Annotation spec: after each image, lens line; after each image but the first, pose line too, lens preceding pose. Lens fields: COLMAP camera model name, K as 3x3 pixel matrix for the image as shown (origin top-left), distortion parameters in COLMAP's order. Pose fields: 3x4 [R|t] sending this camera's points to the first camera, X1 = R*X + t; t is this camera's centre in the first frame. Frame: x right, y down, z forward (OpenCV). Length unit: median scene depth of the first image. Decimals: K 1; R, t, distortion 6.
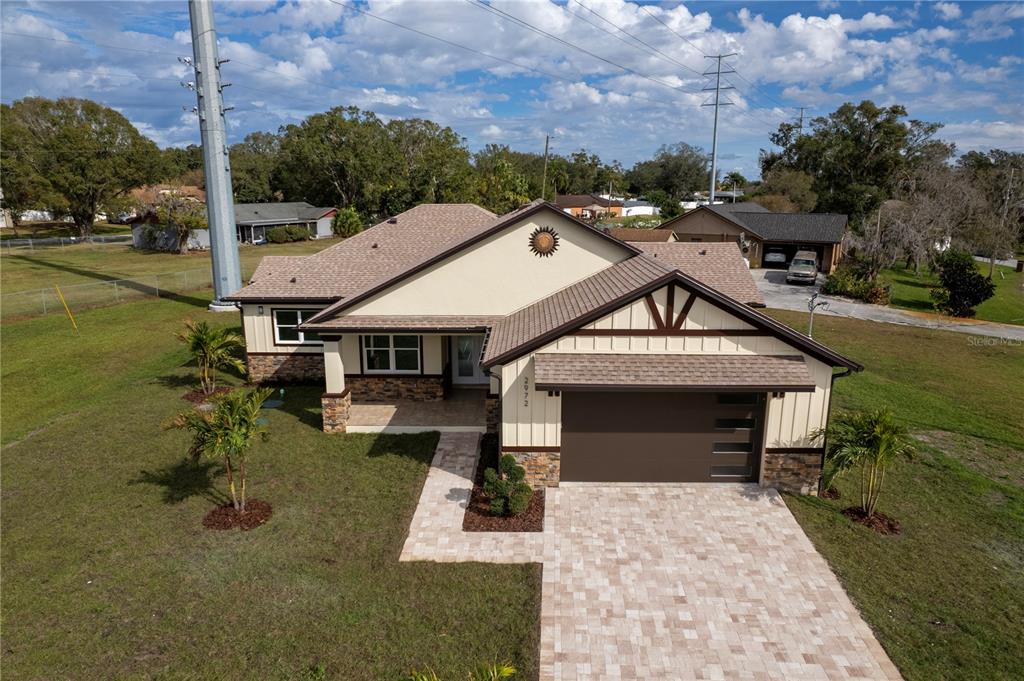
lens RADIAL K [[648.1, 0, 515.4], [0, 648.1, 353.5], [0, 0, 1]] dist [-0.059336, 0.055645]
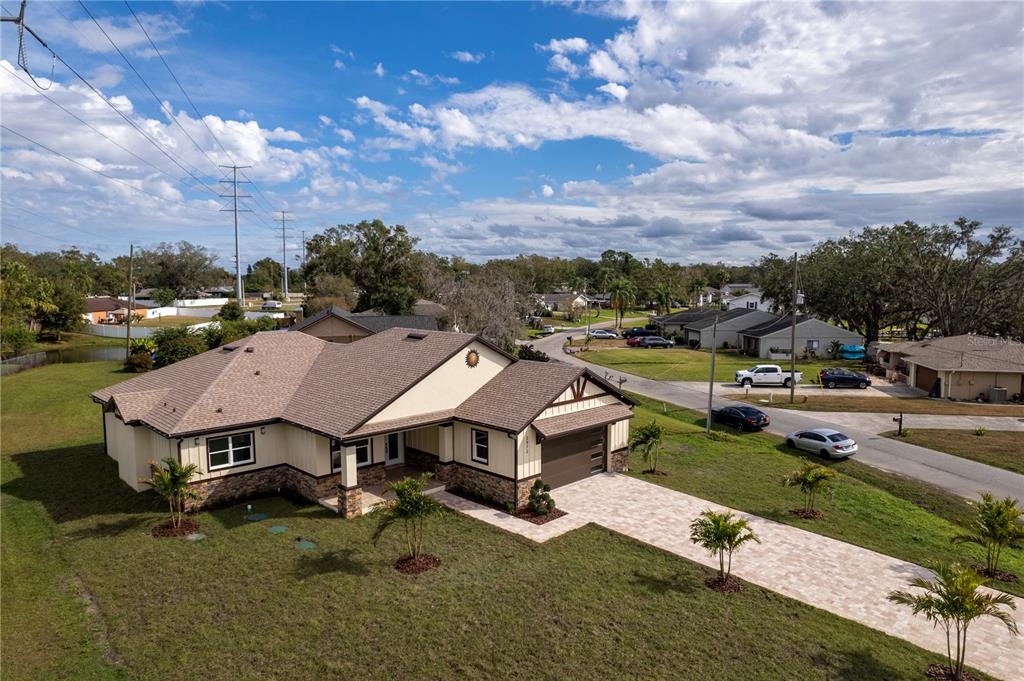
lens RADIAL K [[648.1, 0, 515.4], [0, 648.1, 353.5], [0, 0, 1]] dist [-0.059336, 0.055645]
pose [[0.697984, -0.083106, 0.711275, -1.030158], [0.178348, 0.982120, -0.060263, -0.069441], [-0.693549, 0.168917, 0.700326, -0.205061]]
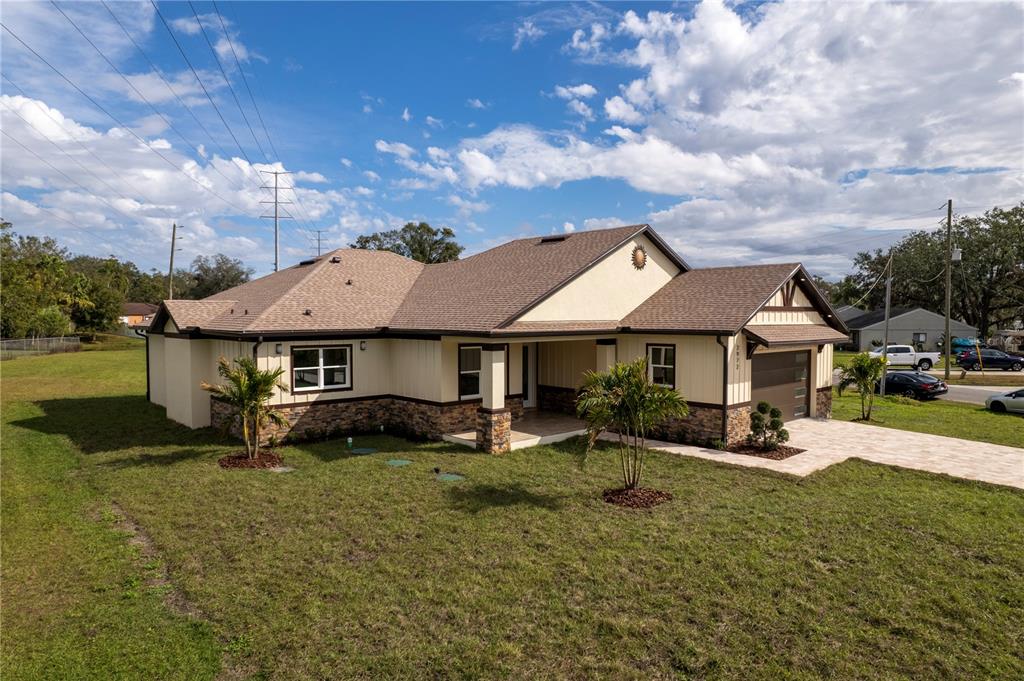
lens RADIAL K [[648.1, 0, 515.4], [0, 648.1, 353.5], [0, 0, 1]] dist [-0.059336, 0.055645]
pose [[0.723543, -0.042499, 0.688970, -0.963045], [0.171500, 0.977875, -0.119785, 0.107215], [-0.668635, 0.204828, 0.714823, 0.332717]]
